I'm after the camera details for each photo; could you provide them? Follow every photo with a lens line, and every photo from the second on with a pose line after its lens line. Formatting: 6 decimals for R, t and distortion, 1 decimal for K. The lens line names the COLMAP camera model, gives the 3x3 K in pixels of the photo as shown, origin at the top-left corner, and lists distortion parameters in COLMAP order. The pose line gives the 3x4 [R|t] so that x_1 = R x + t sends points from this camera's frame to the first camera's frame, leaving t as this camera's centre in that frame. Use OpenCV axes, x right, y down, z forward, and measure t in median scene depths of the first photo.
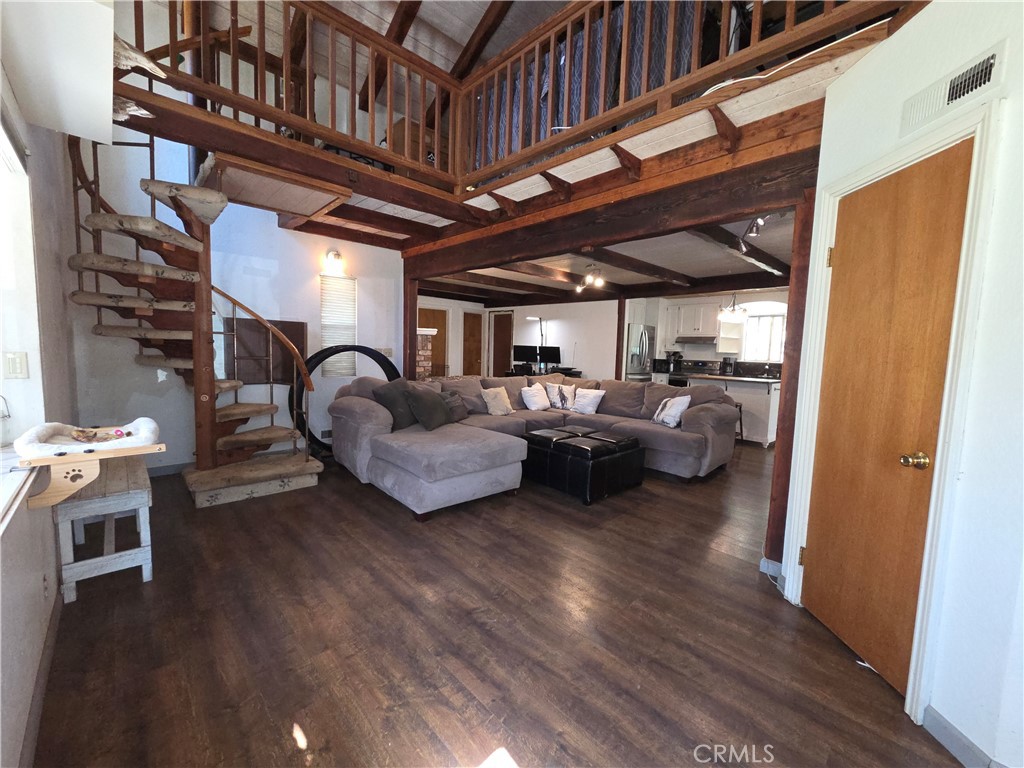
lens RADIAL K [[419.3, 0, 509.2], [0, 419.3, 385.8], [0, 0, 1]] dist [0.000990, -0.000021]
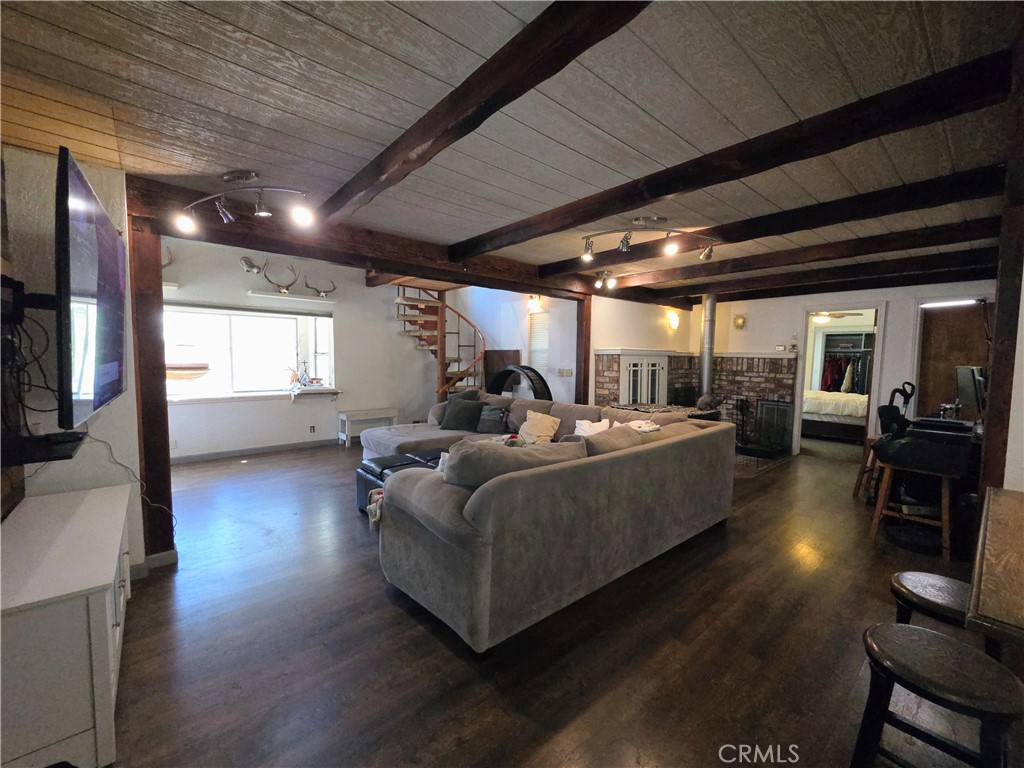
lens RADIAL K [[419.3, 0, 509.2], [0, 419.3, 385.8], [0, 0, 1]] dist [0.000990, -0.000021]
pose [[-0.041302, 0.038144, -0.998418, 1.219572], [-0.102032, 0.993886, 0.042191, -0.115975], [0.993923, 0.103613, -0.037158, 1.369439]]
